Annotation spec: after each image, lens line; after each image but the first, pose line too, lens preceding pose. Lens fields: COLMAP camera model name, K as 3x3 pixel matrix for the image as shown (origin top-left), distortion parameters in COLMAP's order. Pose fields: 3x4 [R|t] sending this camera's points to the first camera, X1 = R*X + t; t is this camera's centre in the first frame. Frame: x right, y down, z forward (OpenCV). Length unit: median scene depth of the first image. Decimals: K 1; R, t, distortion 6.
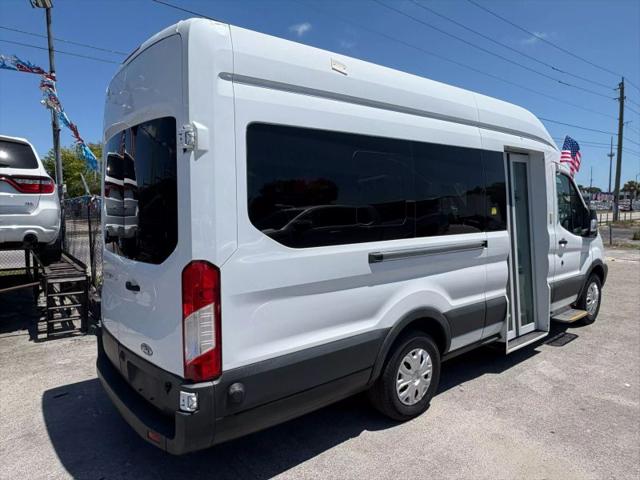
lens RADIAL K [[415.1, 0, 316.2], [0, 415.1, 242.9], [0, 0, 1]] dist [-0.005846, 0.003862]
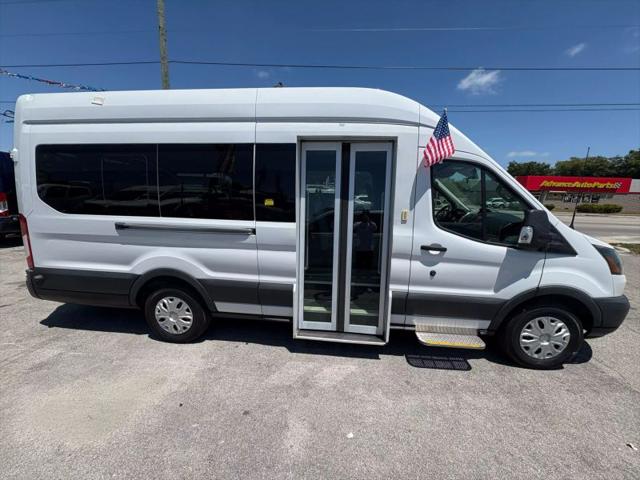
lens RADIAL K [[248.8, 0, 318.4], [0, 248.8, 241.7], [0, 0, 1]] dist [-0.000062, 0.000474]
pose [[0.714591, 0.155458, -0.682050, 1.069894], [-0.094909, 0.987525, 0.125647, -0.076614], [0.693074, -0.025054, 0.720431, 0.694658]]
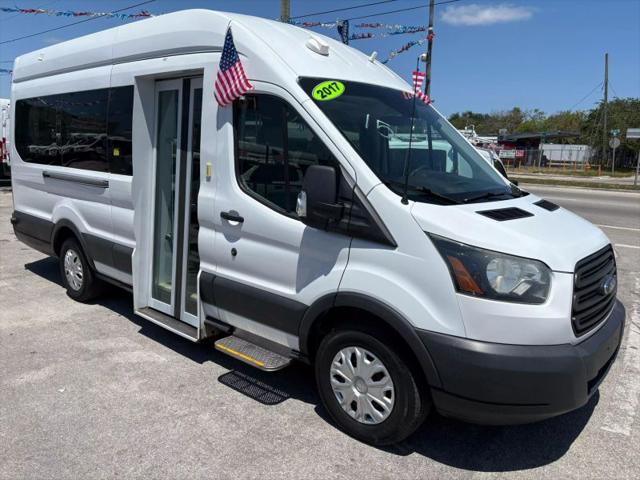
lens RADIAL K [[476.5, 0, 321.6], [0, 476.5, 238.8], [0, 0, 1]] dist [0.040069, -0.034906]
pose [[0.185112, 0.200864, -0.961971, 1.787093], [-0.120241, 0.976163, 0.180689, -0.153130], [0.975334, 0.082220, 0.204852, 1.383487]]
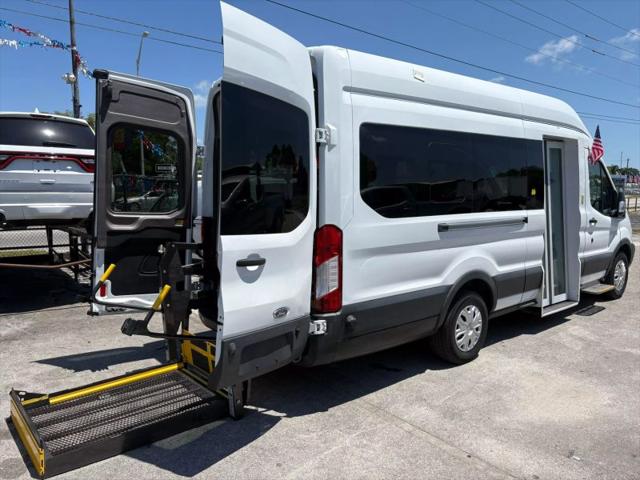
lens RADIAL K [[474.7, 0, 320.1], [0, 474.7, 239.9], [0, 0, 1]] dist [0.015252, -0.011154]
pose [[0.999870, 0.007128, 0.014478, -0.205628], [-0.007425, 0.999761, 0.020541, 0.037864], [-0.014328, -0.020645, 0.999684, -0.356926]]
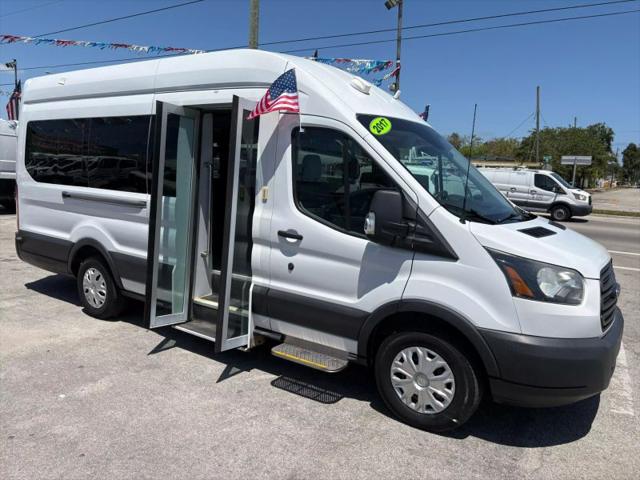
lens RADIAL K [[476.5, 0, 322.3], [0, 476.5, 239.2], [0, 0, 1]] dist [0.040069, -0.034906]
pose [[0.294320, 0.160491, -0.942135, 1.849770], [-0.133327, 0.983054, 0.125810, -0.136140], [0.946361, 0.088583, 0.310731, 1.141289]]
